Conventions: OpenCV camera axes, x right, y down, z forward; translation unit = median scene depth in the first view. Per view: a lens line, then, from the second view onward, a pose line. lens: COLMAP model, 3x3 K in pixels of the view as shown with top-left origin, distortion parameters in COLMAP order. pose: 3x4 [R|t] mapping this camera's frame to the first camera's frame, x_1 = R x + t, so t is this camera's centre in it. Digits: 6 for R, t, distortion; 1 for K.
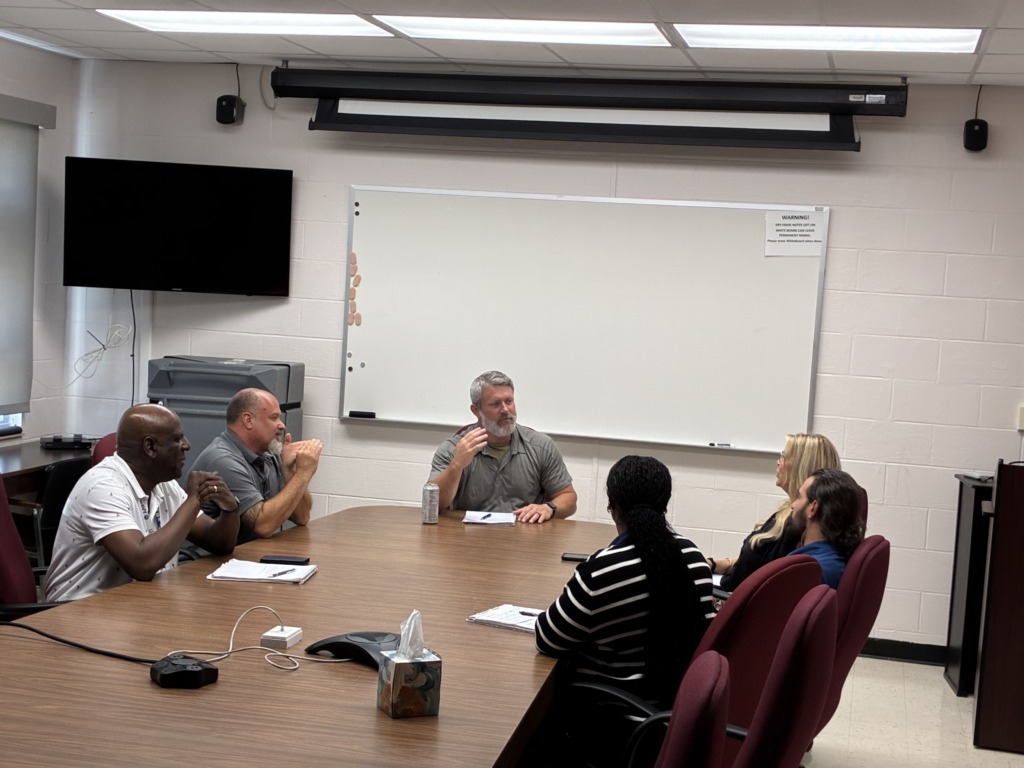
lens RADIAL K [[1622.8, 0, 512.0], [0, 1622.8, 384.0], [0, 0, 1]] dist [0.273733, -1.124828]
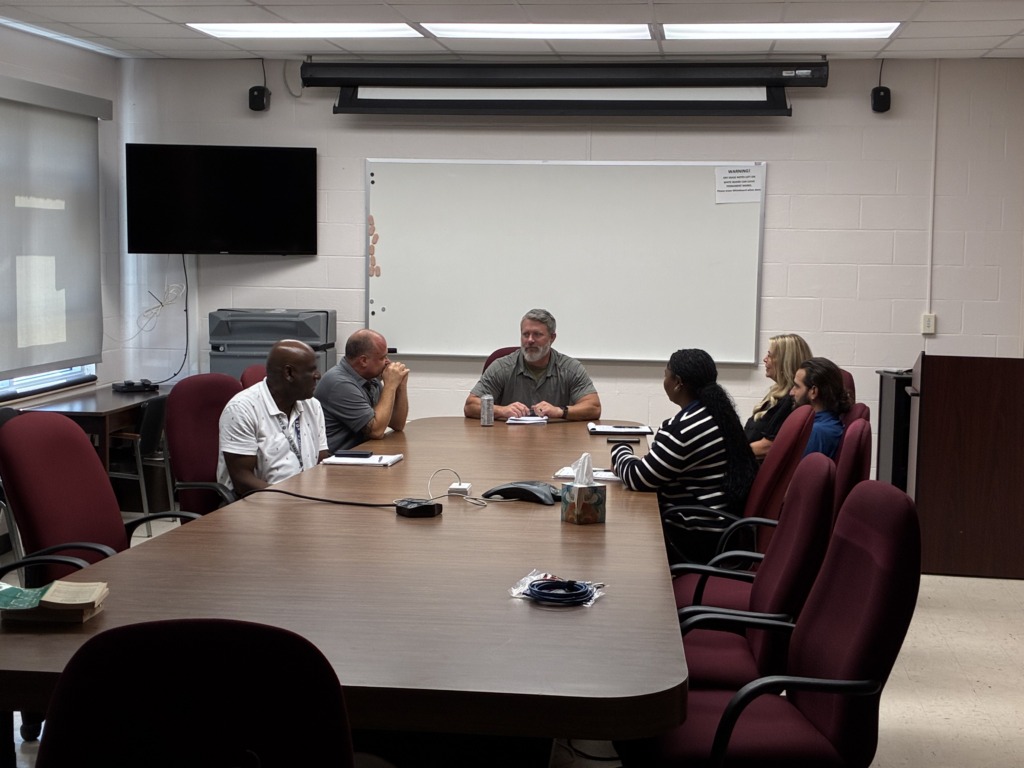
lens RADIAL K [[1622.8, 0, 512.0], [0, 1622.8, 384.0], [0, 0, 1]] dist [0.273733, -1.124828]
pose [[0.993863, -0.052284, 0.097487, -0.123049], [0.049748, 0.998362, 0.028264, 0.014664], [-0.098805, -0.023241, 0.994835, -0.208912]]
